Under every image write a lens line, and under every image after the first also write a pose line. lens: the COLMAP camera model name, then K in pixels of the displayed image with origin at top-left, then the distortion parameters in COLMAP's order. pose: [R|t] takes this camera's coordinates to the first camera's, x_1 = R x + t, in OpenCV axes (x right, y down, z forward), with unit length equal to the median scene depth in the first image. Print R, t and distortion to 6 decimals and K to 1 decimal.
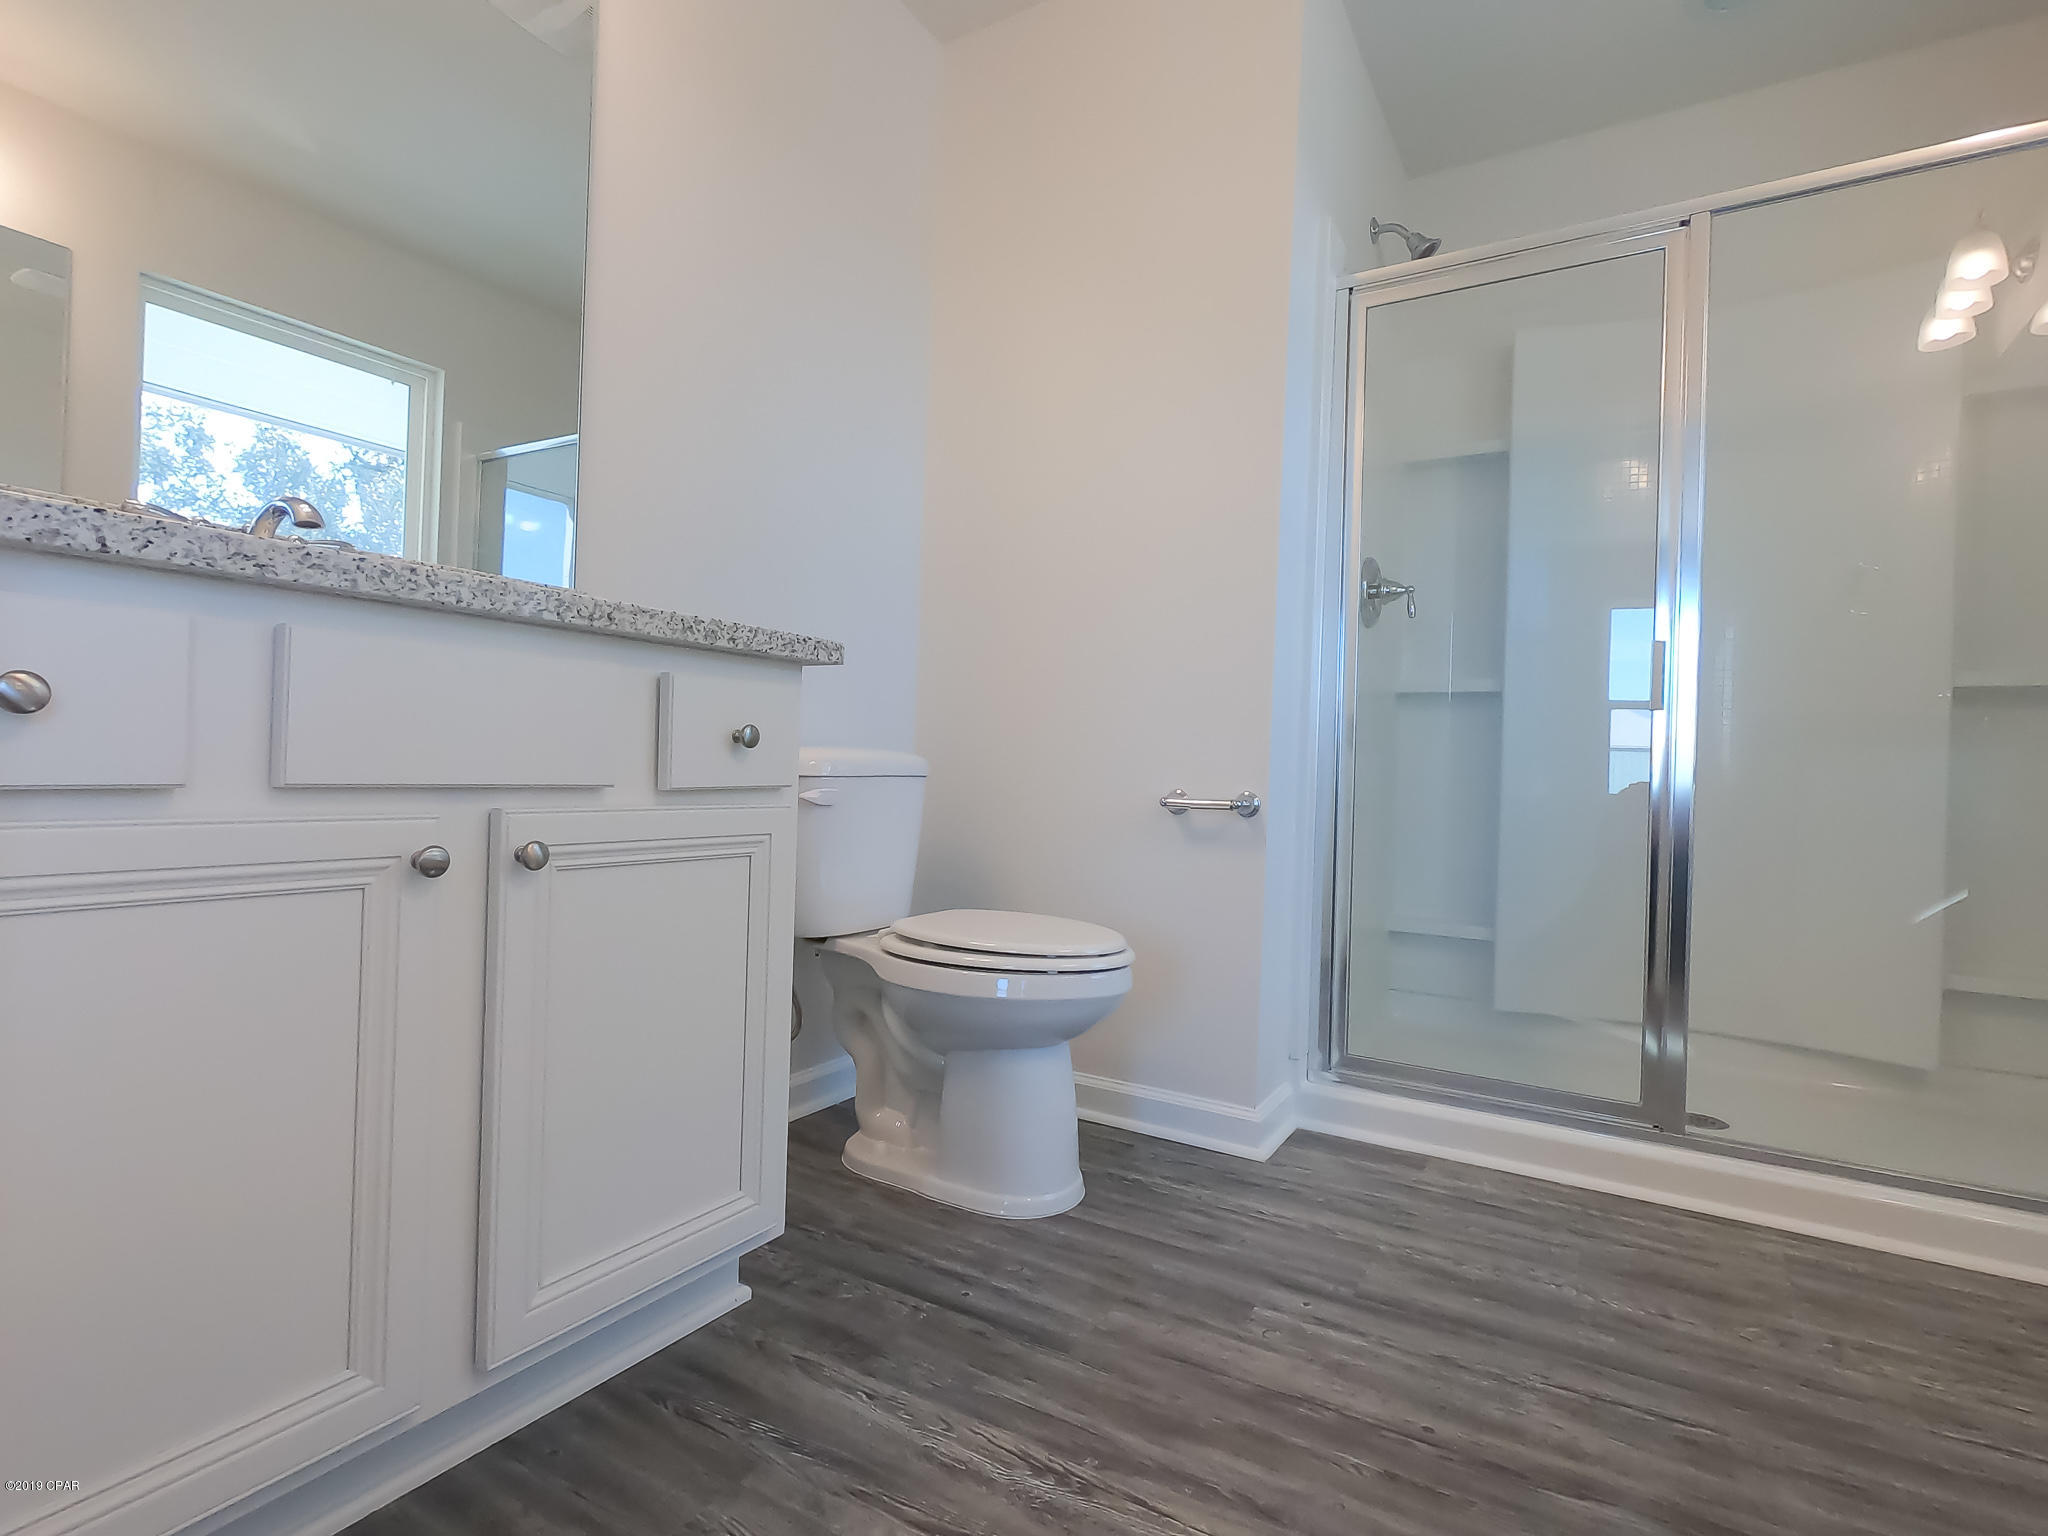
lens RADIAL K [[1028.9, 0, 1024.0], [0, 1028.9, 768.0], [0, 0, 1]] dist [-0.000895, 0.001276]
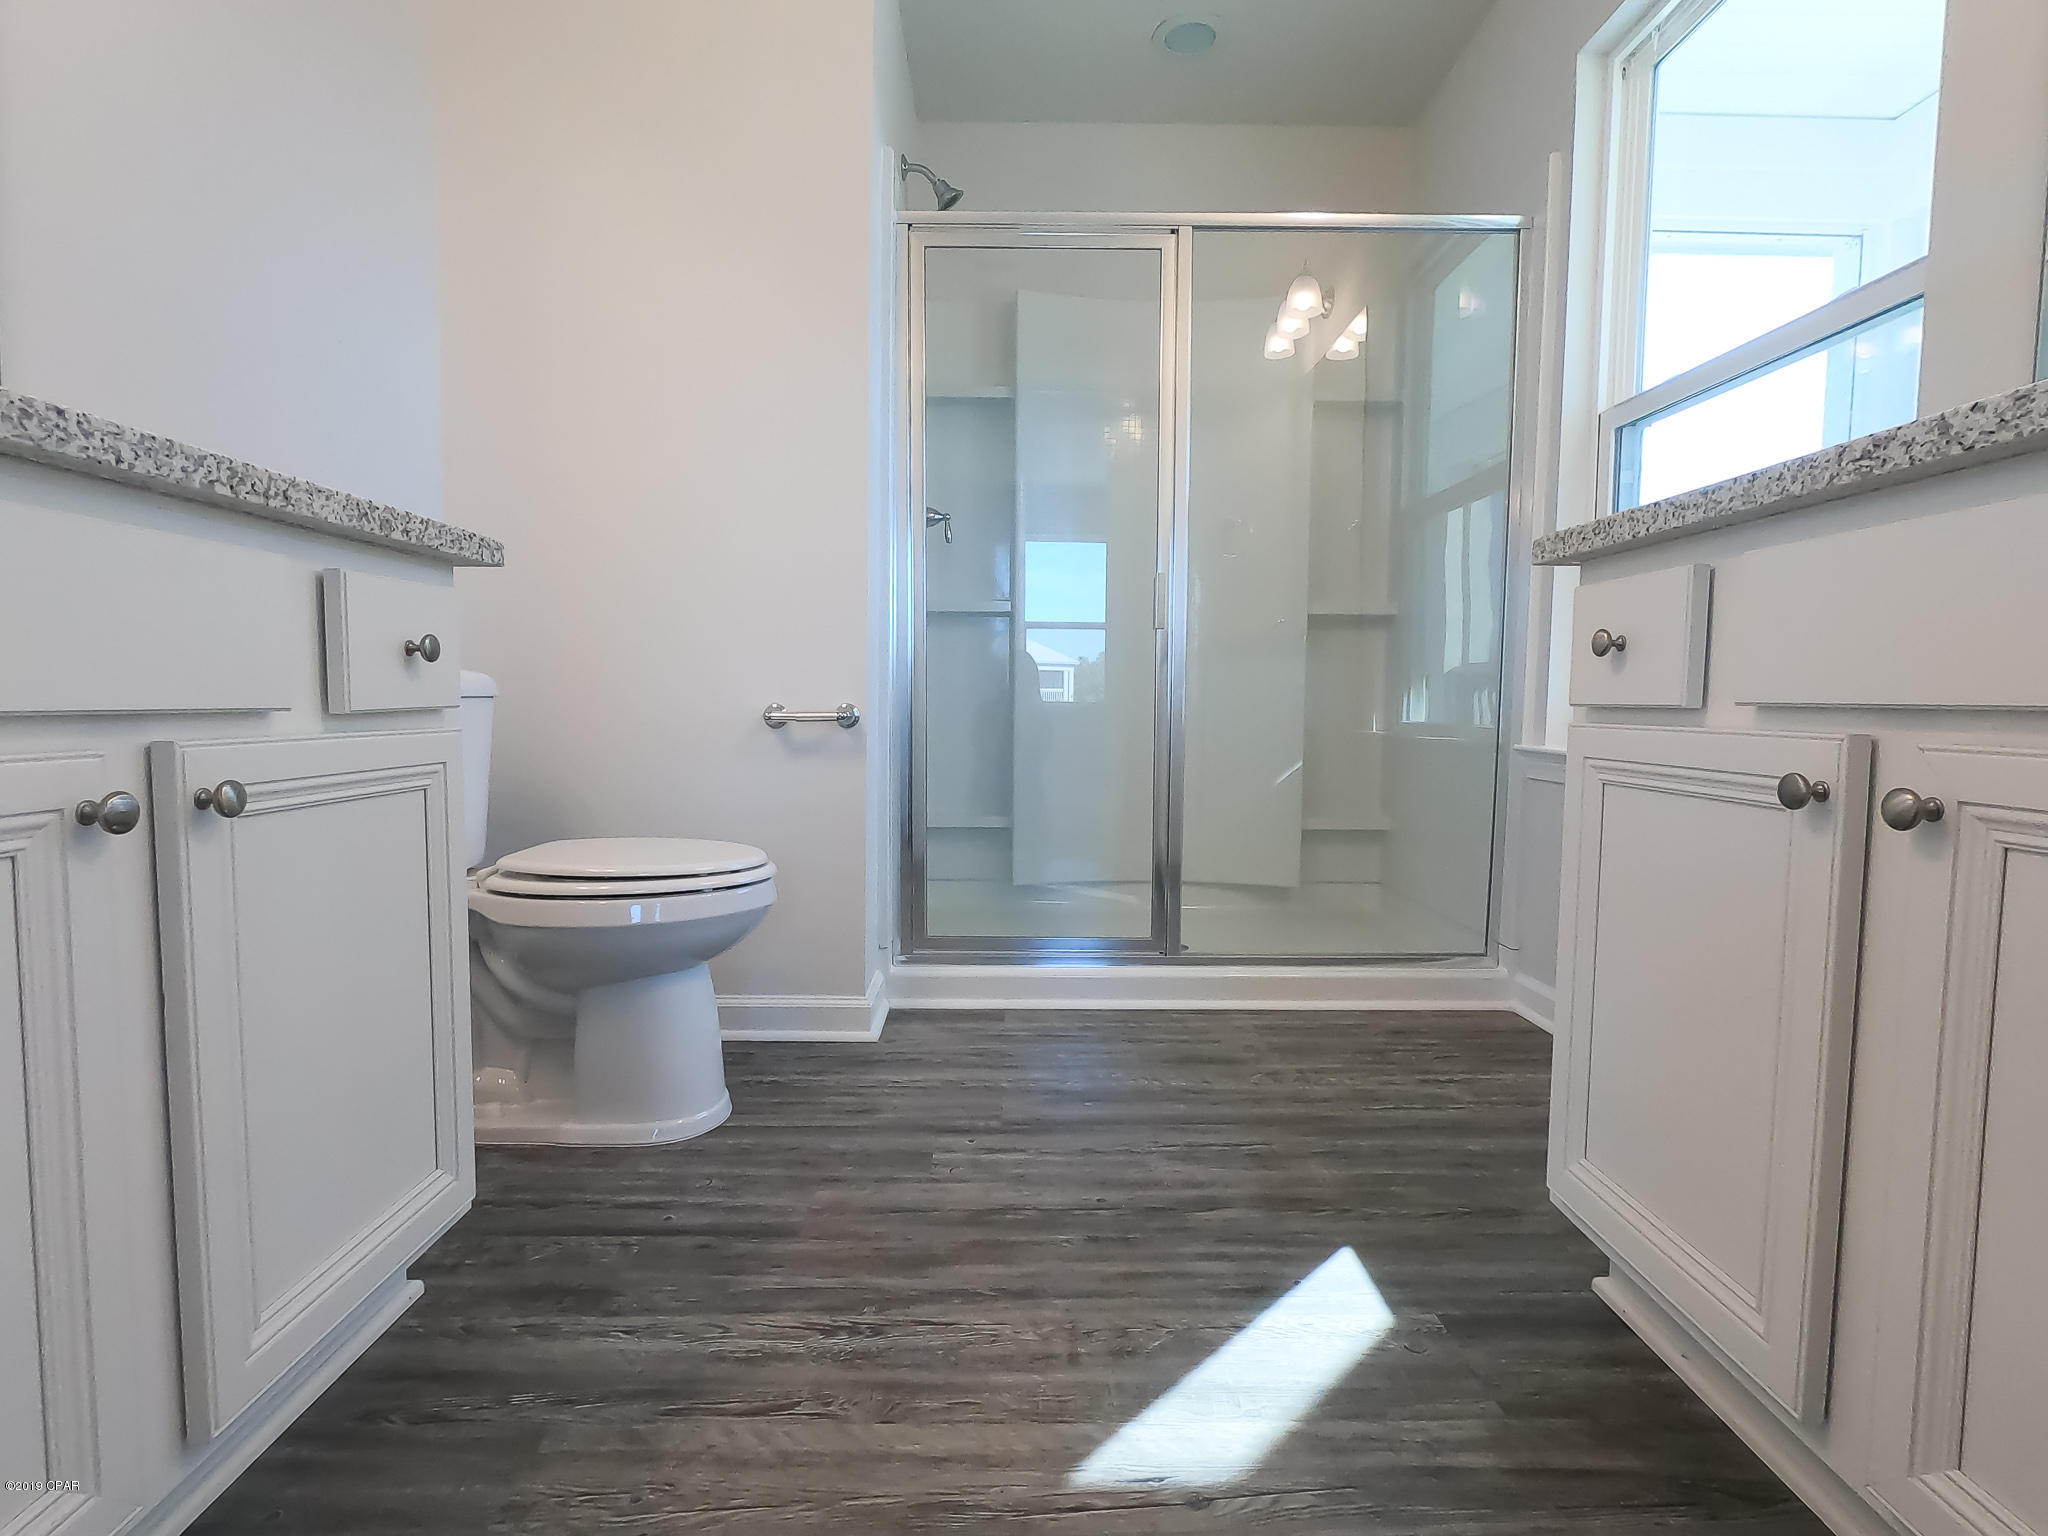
lens RADIAL K [[1028.9, 0, 1024.0], [0, 1028.9, 768.0], [0, 0, 1]] dist [-0.000895, 0.001276]
pose [[0.850010, -0.062776, 0.523012, -0.271567], [0.021897, 0.996226, 0.083988, 0.006739], [-0.526311, -0.059938, 0.848177, 0.011081]]
